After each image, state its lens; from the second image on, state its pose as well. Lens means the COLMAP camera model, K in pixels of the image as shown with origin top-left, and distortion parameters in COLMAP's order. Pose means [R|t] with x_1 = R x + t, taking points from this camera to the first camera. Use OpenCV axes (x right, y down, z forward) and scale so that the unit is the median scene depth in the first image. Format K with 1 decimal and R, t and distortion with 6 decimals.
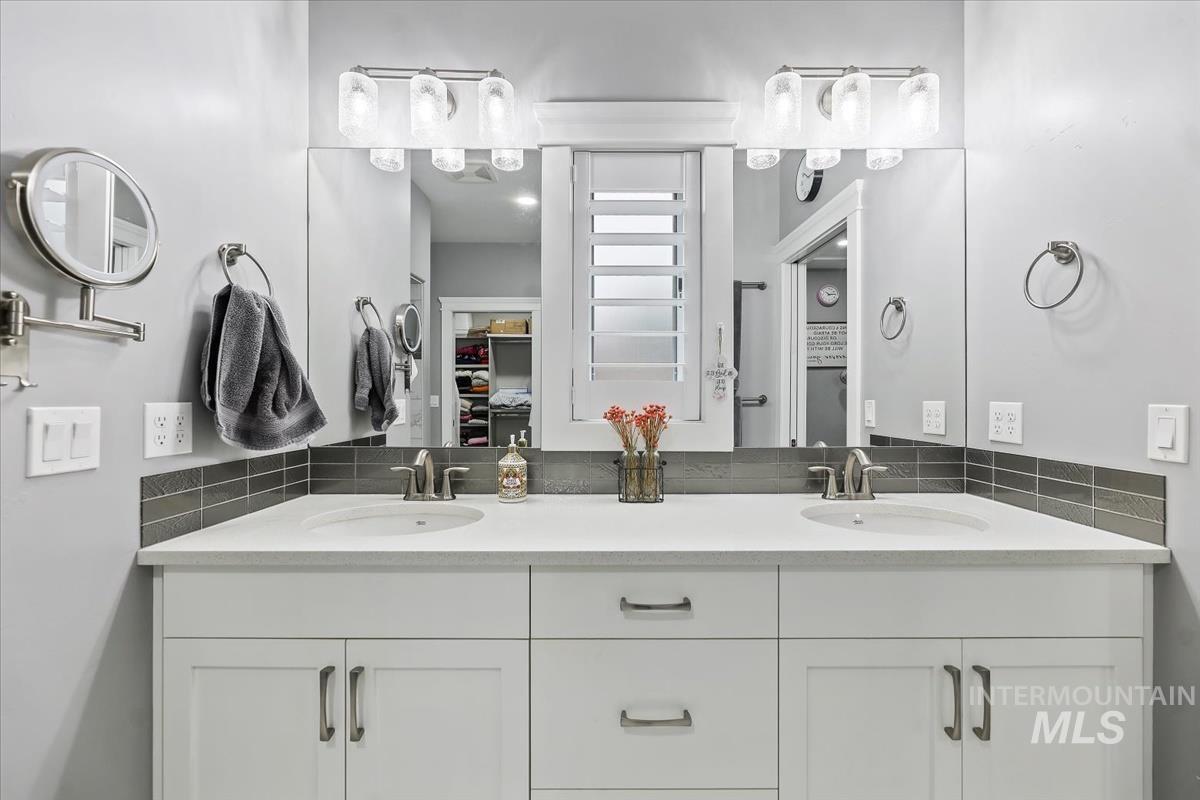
lens RADIAL K [[457.6, 0, 602.0], [0, 457.6, 403.1], [0, 0, 1]] dist [-0.001330, -0.000091]
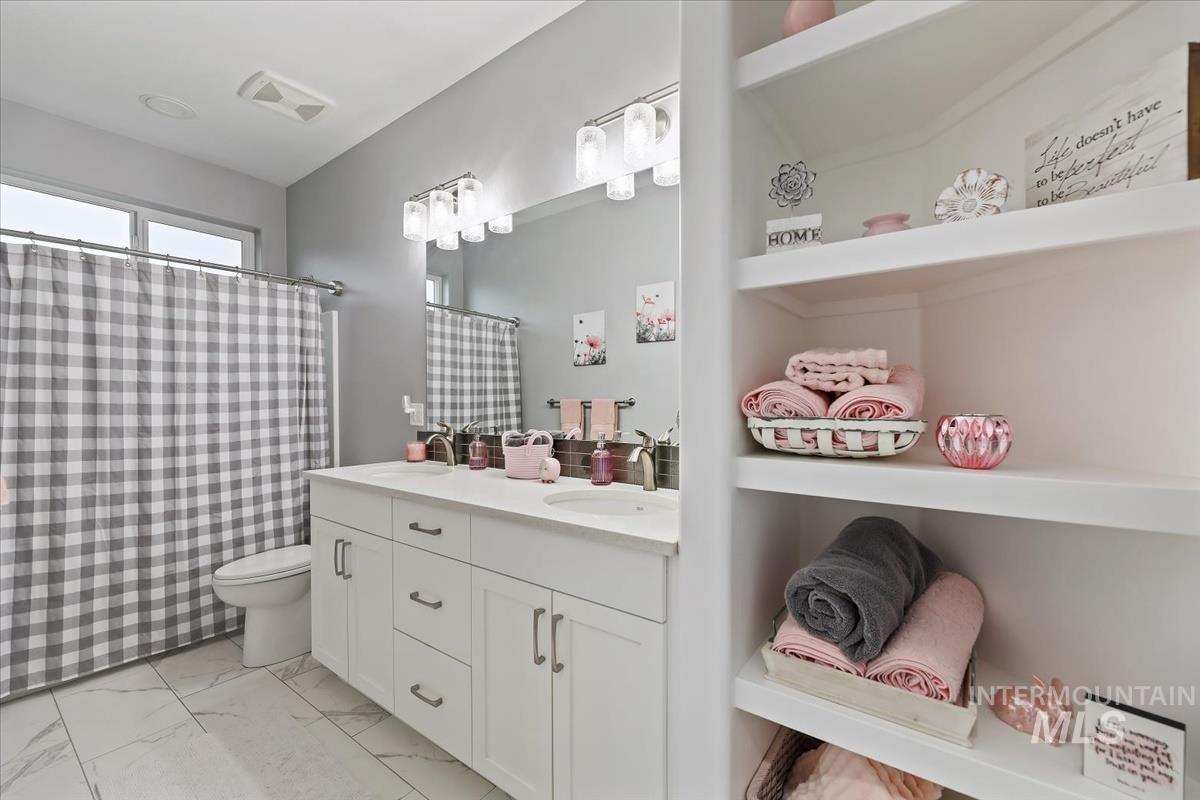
lens RADIAL K [[489.7, 0, 605.3], [0, 489.7, 394.6], [0, 0, 1]] dist [0.000756, 0.000037]
pose [[0.805070, -0.017075, -0.592934, 0.371044], [0.009826, 0.999832, -0.015450, 0.000972], [0.593099, 0.006612, 0.805103, -0.001530]]
